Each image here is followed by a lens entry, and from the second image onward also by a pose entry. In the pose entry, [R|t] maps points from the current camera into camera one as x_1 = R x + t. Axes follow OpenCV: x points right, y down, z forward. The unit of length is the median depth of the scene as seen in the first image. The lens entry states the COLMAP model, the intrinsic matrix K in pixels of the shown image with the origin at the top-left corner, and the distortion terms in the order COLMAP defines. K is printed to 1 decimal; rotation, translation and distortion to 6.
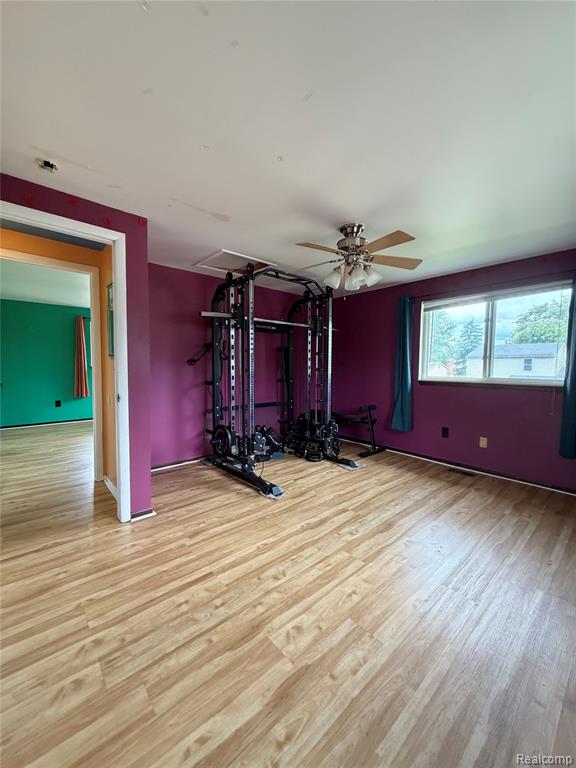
lens RADIAL K [[309.1, 0, 289.7], [0, 309.1, 381.0], [0, 0, 1]] dist [0.002766, -0.000236]
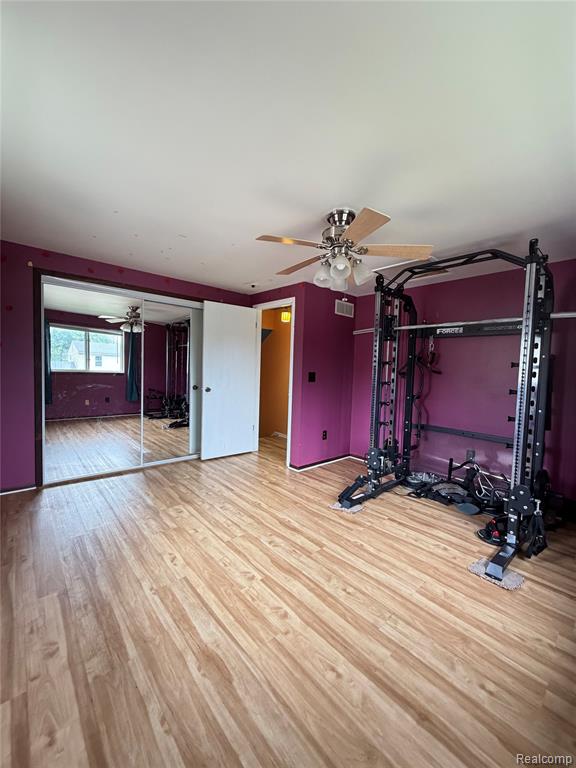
lens RADIAL K [[309.1, 0, 288.9], [0, 309.1, 386.5], [0, 0, 1]] dist [0.002766, -0.000236]
pose [[-0.002788, 0.054317, -0.998520, 0.976365], [-0.085273, 0.994874, 0.054357, -0.063988], [0.996354, 0.085298, 0.001858, 0.829501]]
